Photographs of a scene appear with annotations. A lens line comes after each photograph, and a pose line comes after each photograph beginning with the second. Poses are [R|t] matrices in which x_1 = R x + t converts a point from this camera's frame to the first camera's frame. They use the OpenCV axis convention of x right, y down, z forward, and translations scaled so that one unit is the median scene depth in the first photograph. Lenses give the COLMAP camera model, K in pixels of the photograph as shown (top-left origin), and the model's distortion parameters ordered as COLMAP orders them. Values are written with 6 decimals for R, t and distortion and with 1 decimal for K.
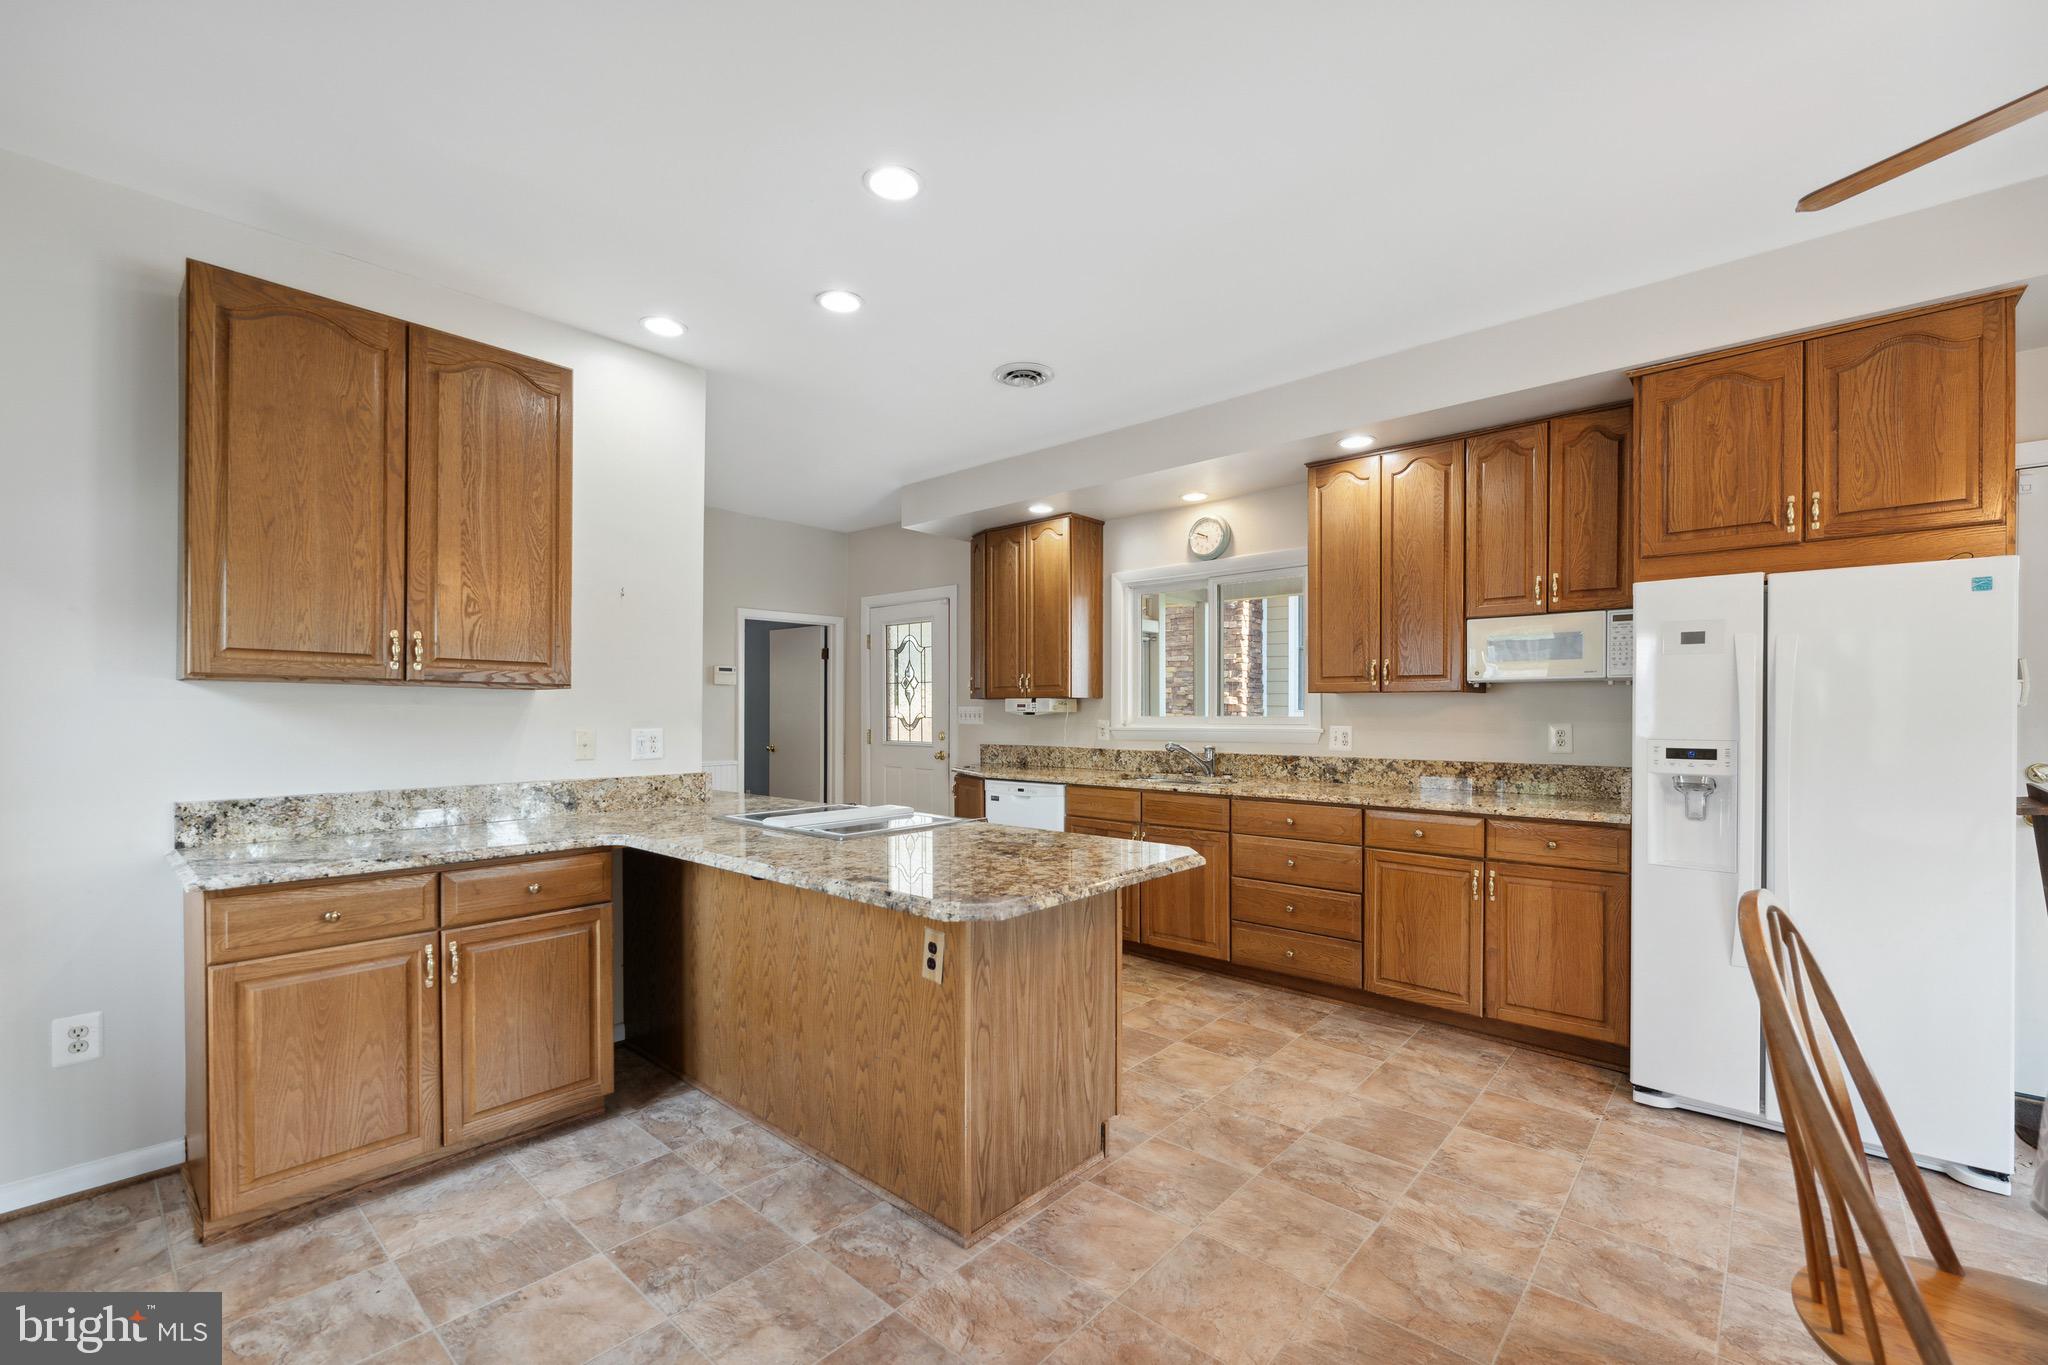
lens RADIAL K [[862.7, 0, 1025.6], [0, 862.7, 725.9], [0, 0, 1]] dist [-0.002425, 0.000685]
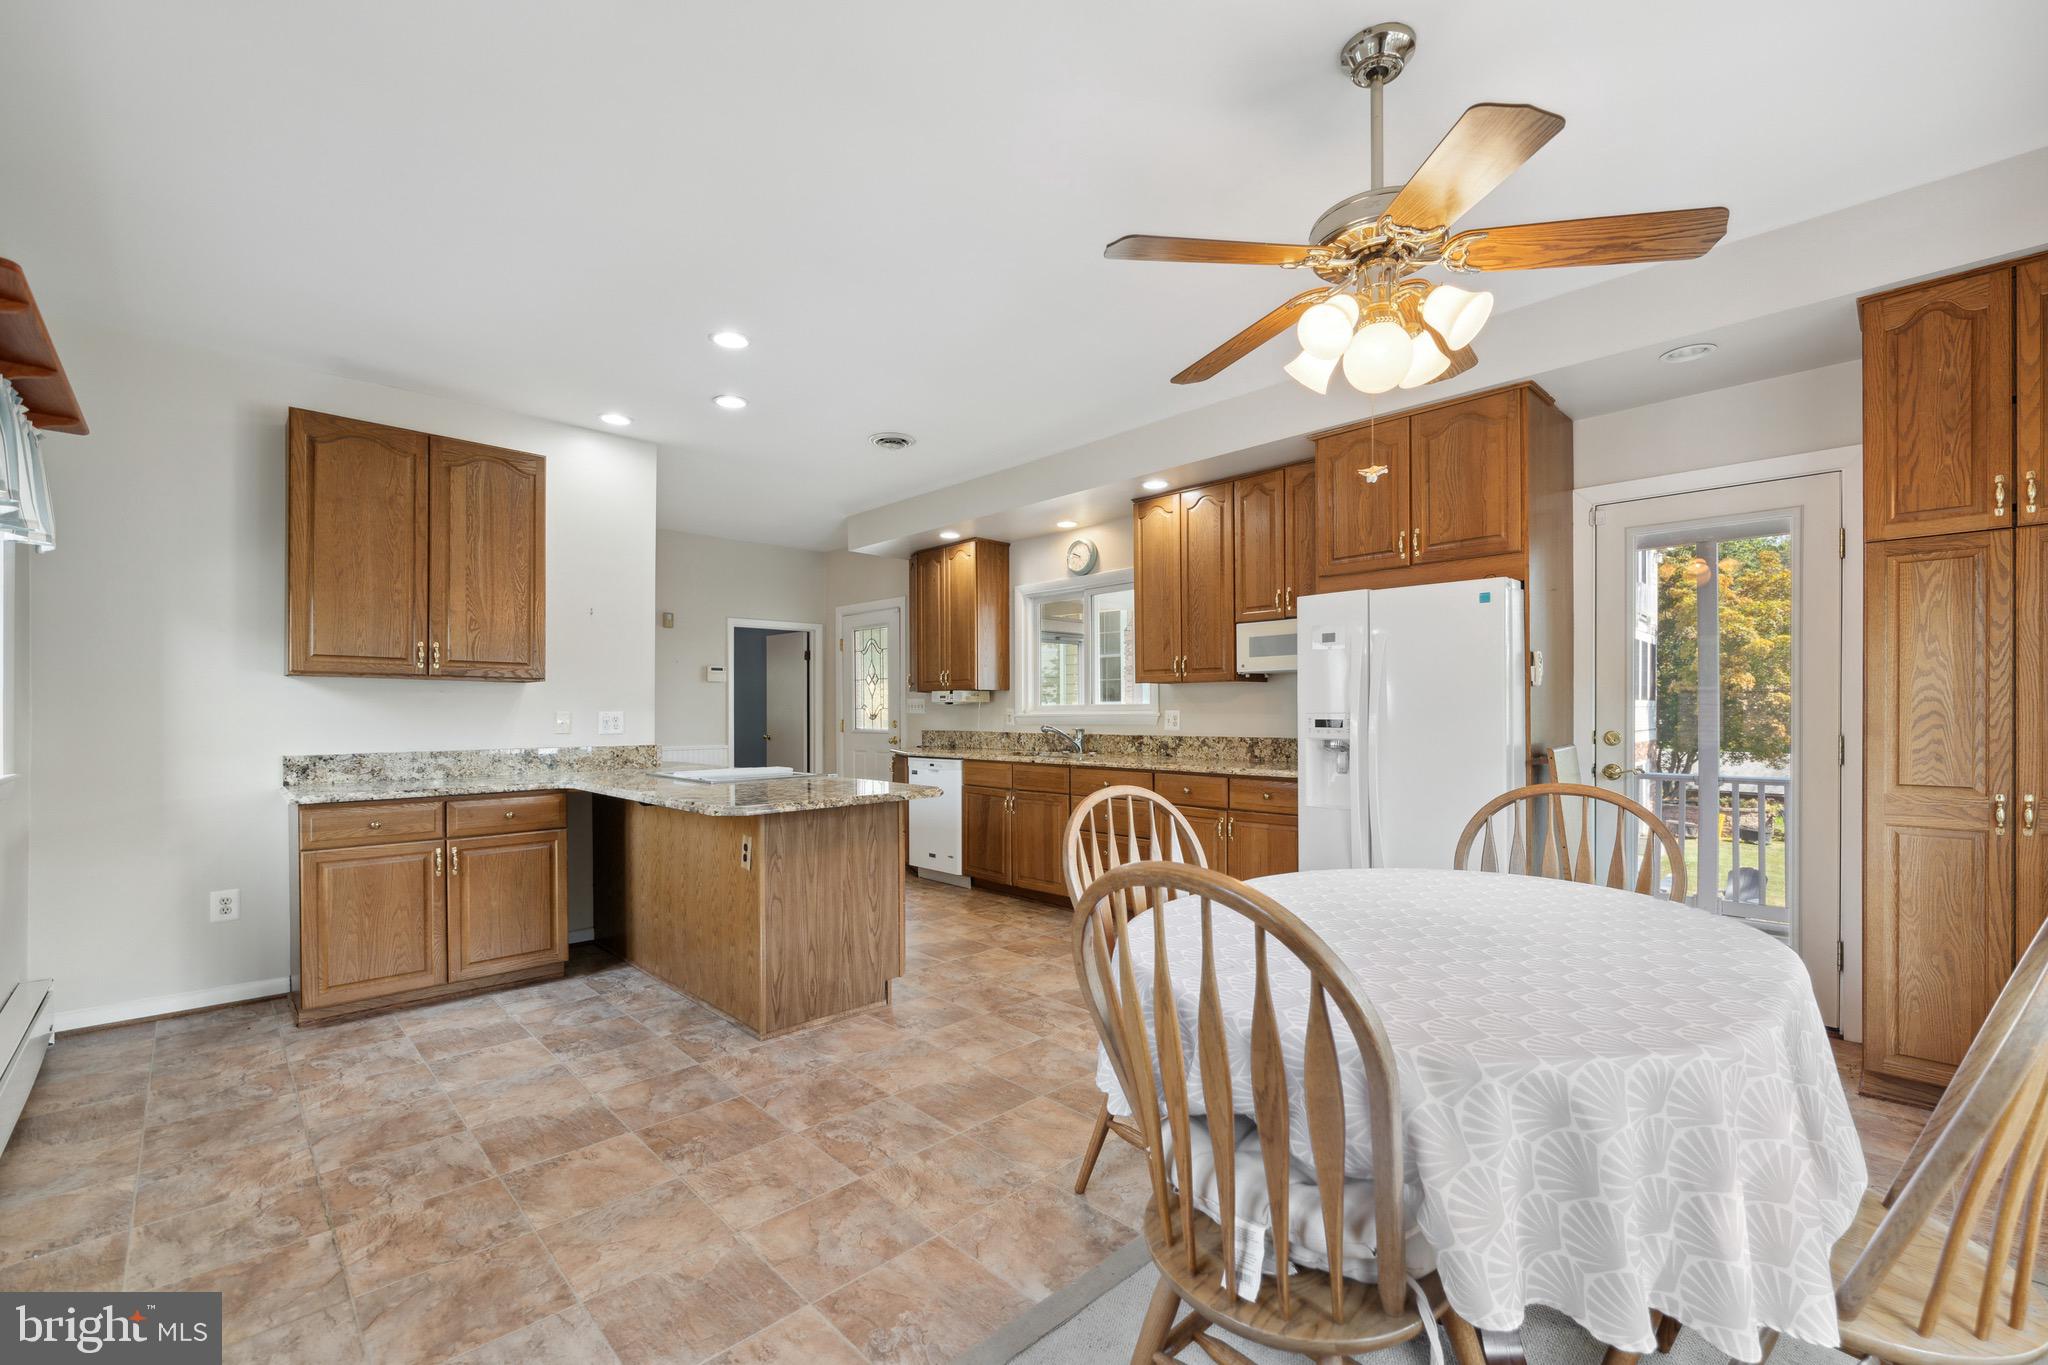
lens RADIAL K [[866.9, 0, 1030.7], [0, 866.9, 725.6], [0, 0, 1]] dist [-0.000201, -0.000610]
pose [[0.997023, -0.002519, -0.077069, 0.416330], [0.002396, 0.999996, -0.001686, 0.037525], [0.077073, 0.001496, 0.997024, -0.395873]]
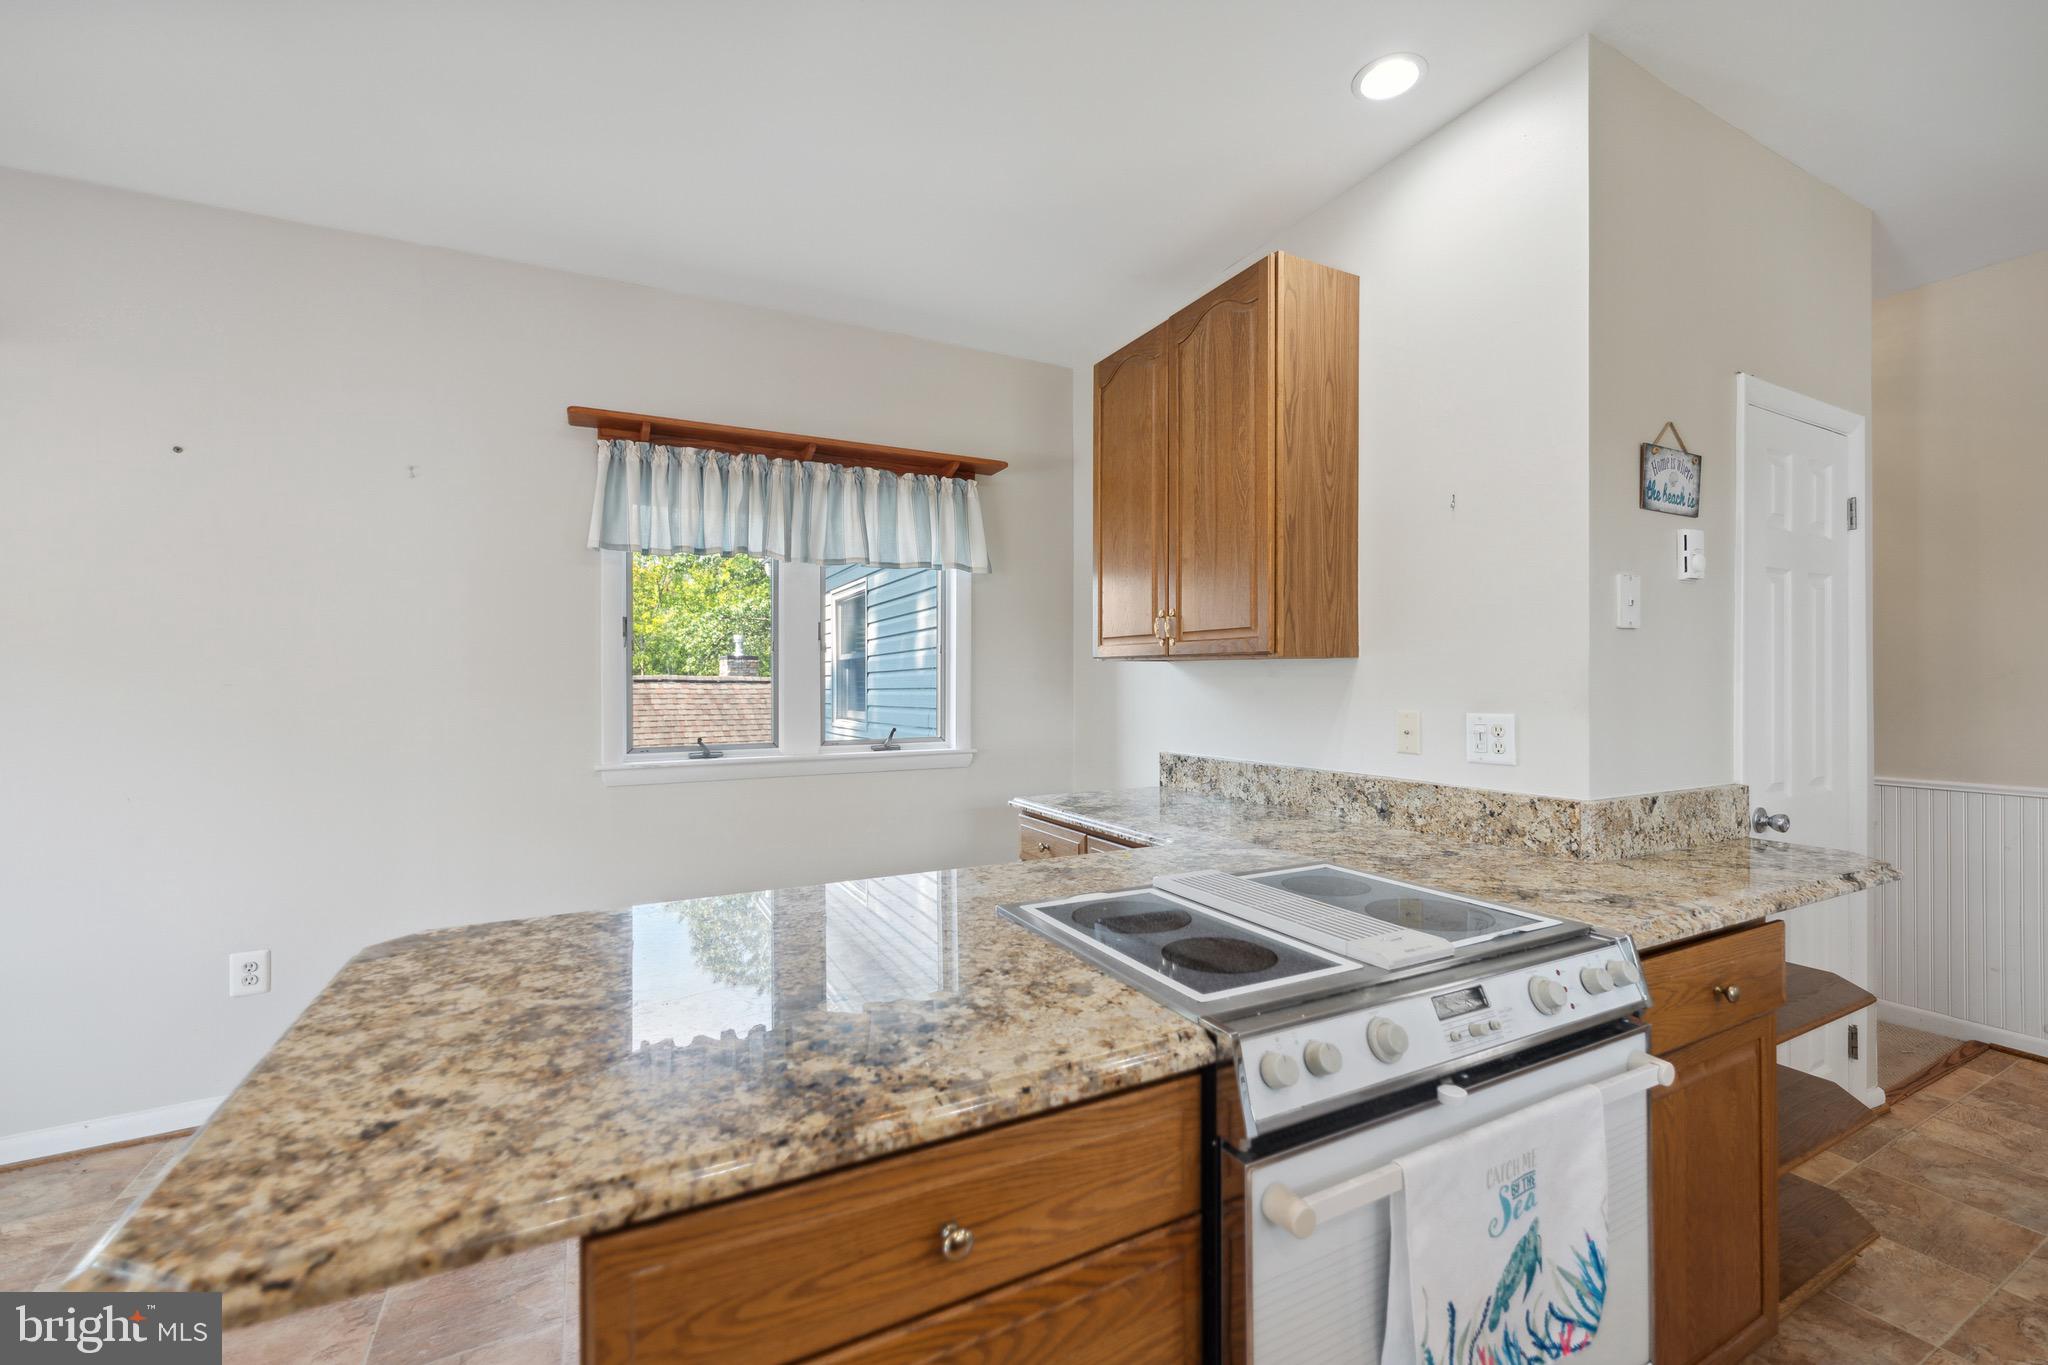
lens RADIAL K [[842.6, 0, 1030.0], [0, 842.6, 683.9], [0, 0, 1]] dist [-0.000169, 0.000058]
pose [[-0.355716, 0.001750, -0.934592, 0.299545], [-0.011807, 0.999910, 0.006367, -0.022506], [0.934520, 0.013299, -0.355663, 1.166502]]
